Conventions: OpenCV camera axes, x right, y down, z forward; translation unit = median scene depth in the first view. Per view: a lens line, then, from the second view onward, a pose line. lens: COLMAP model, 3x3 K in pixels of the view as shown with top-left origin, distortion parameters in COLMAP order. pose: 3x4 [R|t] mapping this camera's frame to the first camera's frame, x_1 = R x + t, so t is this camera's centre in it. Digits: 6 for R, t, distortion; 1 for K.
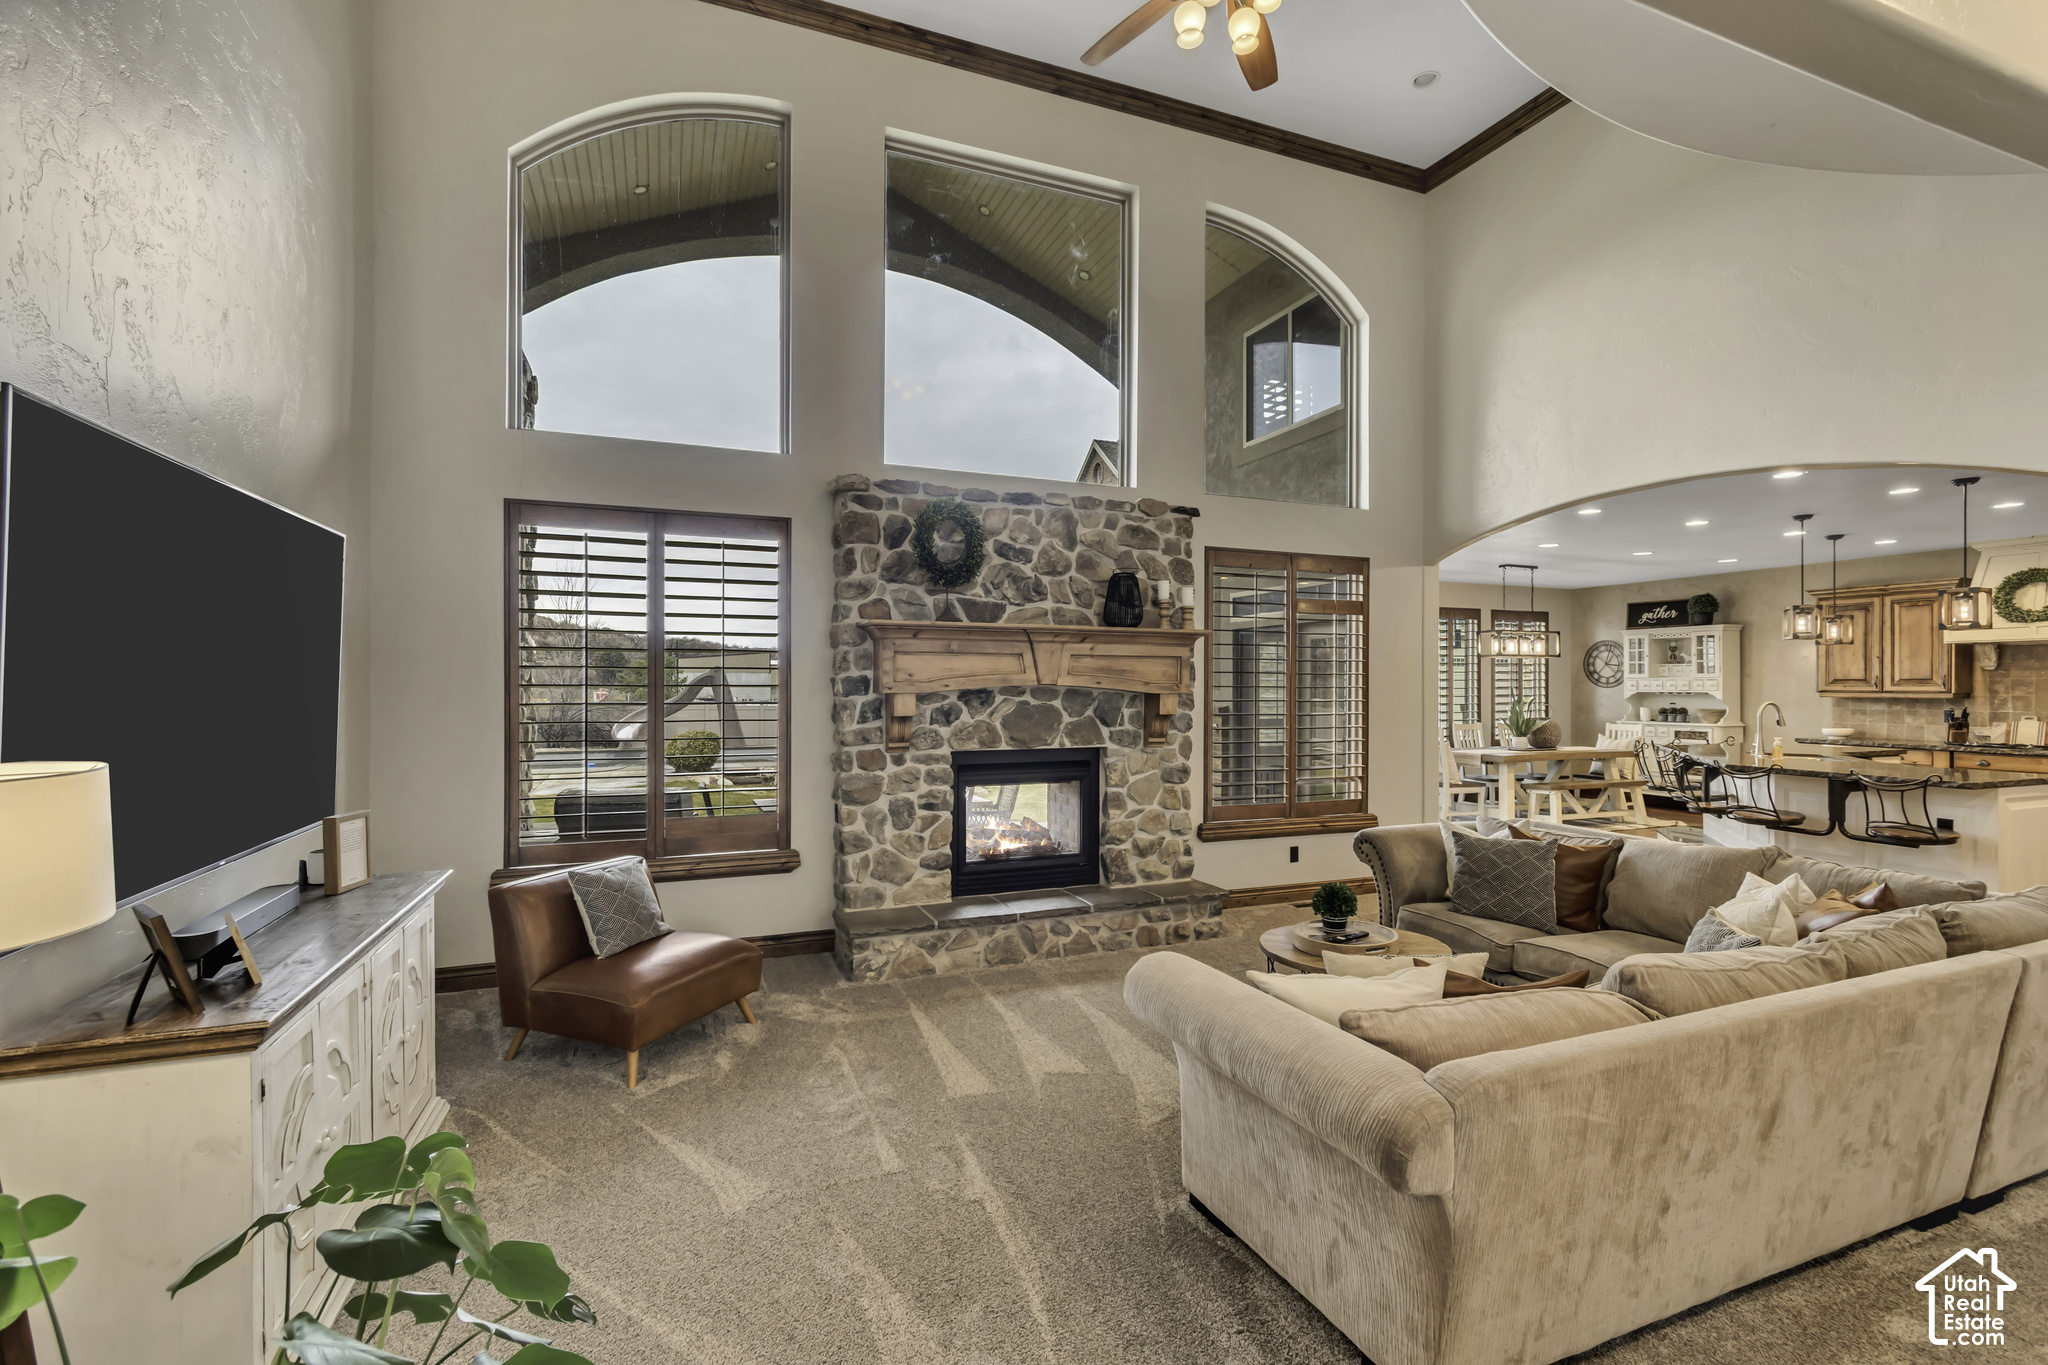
lens RADIAL K [[904.6, 0, 1024.0], [0, 904.6, 682.5], [0, 0, 1]] dist [0.000679, -0.000337]
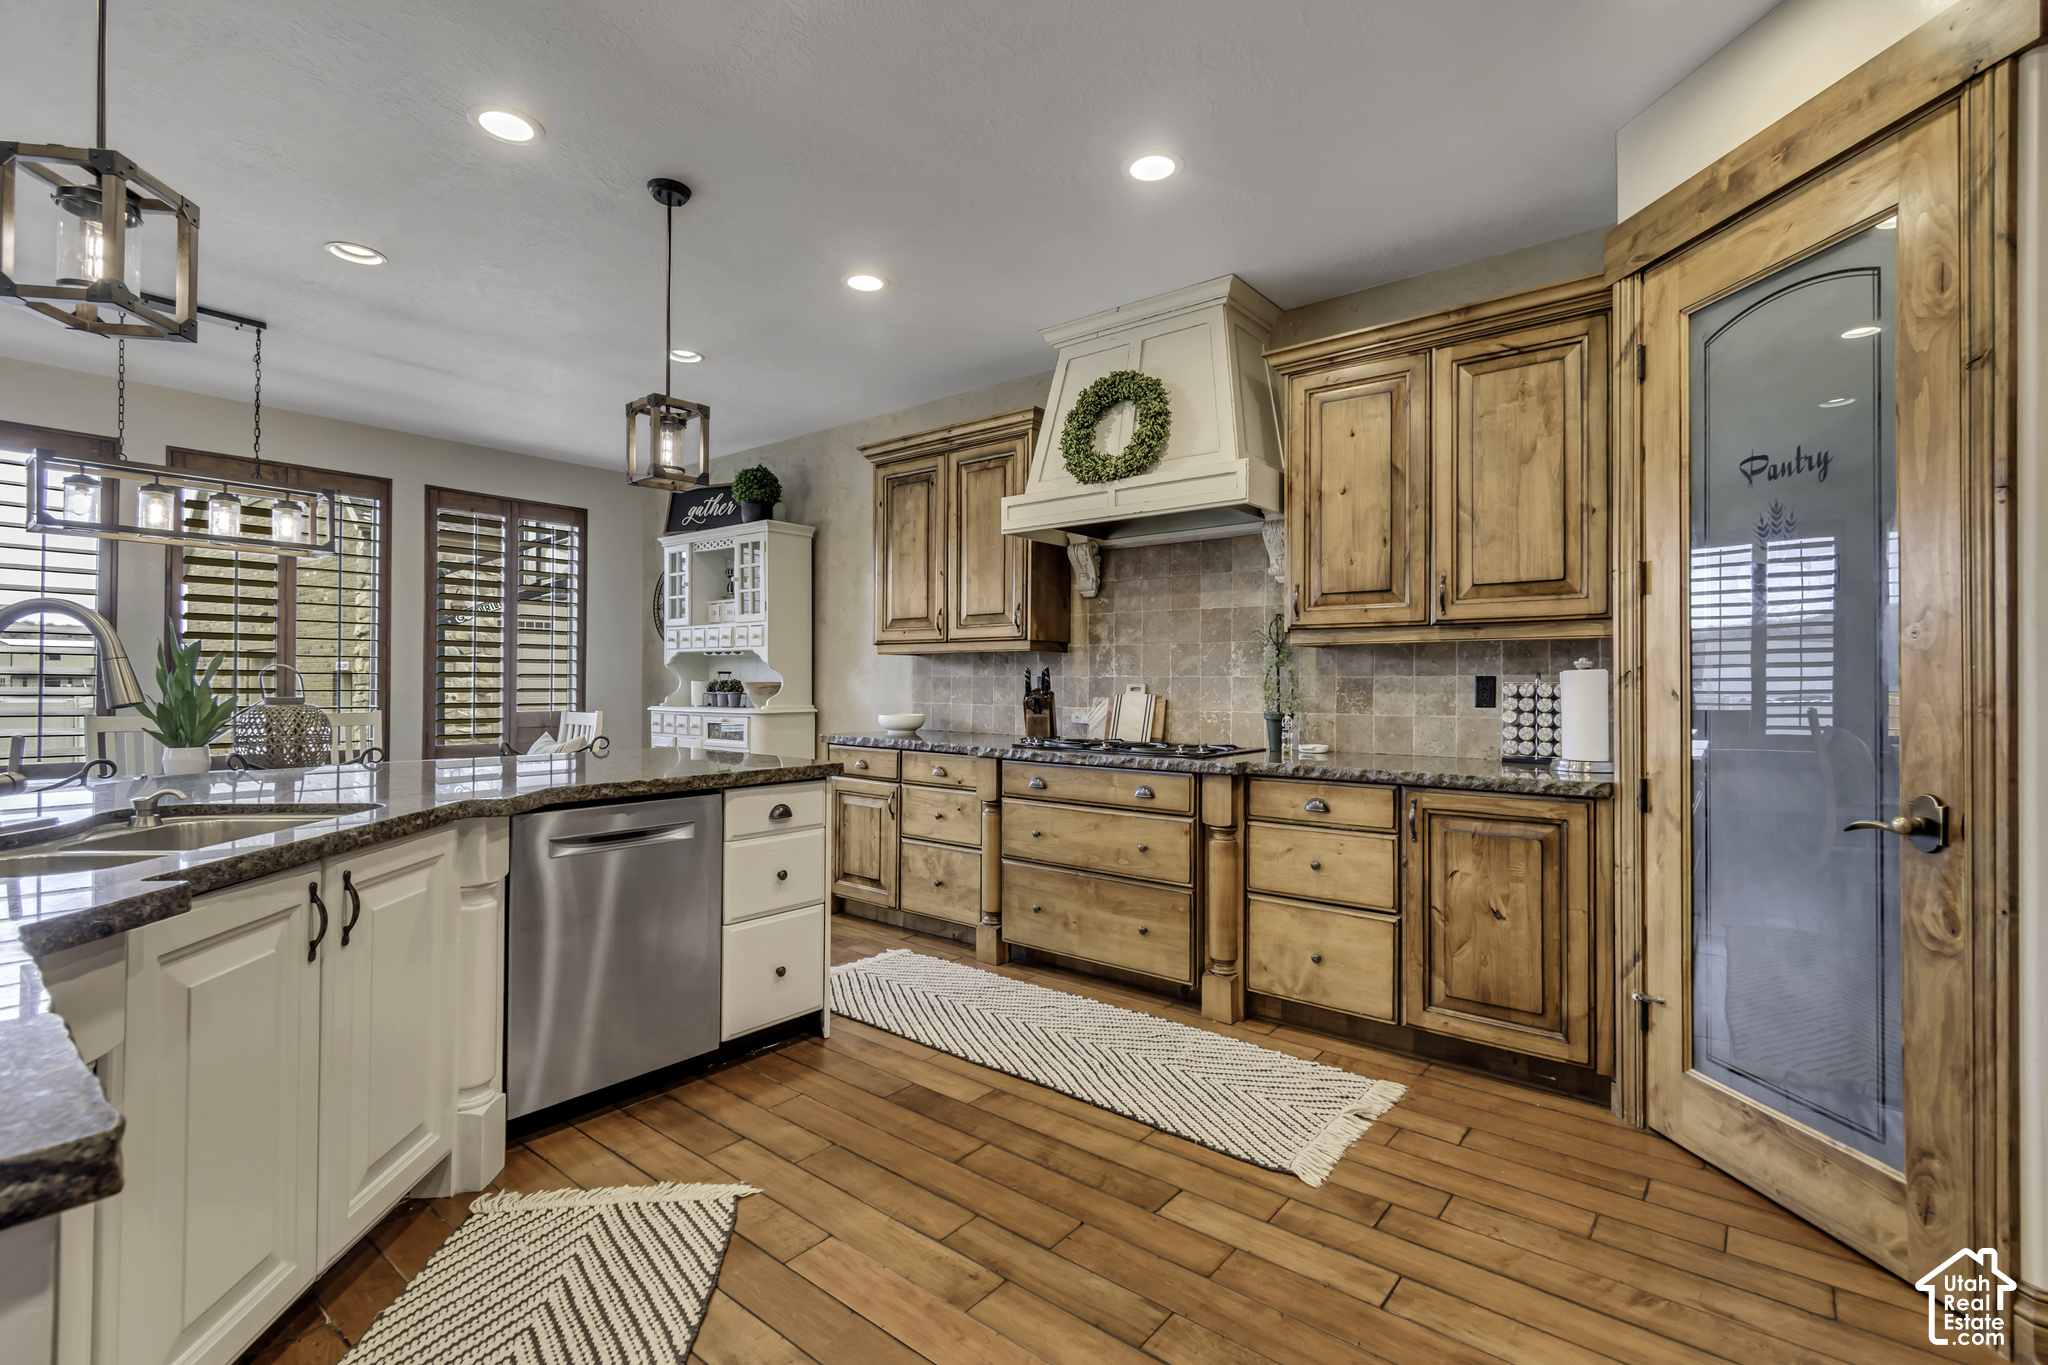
lens RADIAL K [[910.7, 0, 1031.3], [0, 910.7, 671.5], [0, 0, 1]] dist [-0.011690, -0.000146]
pose [[0.861580, 0.006243, 0.507583, 0.747051], [-0.004452, 0.999979, -0.004743, 0.030591], [-0.507602, 0.001826, 0.861590, 0.546582]]
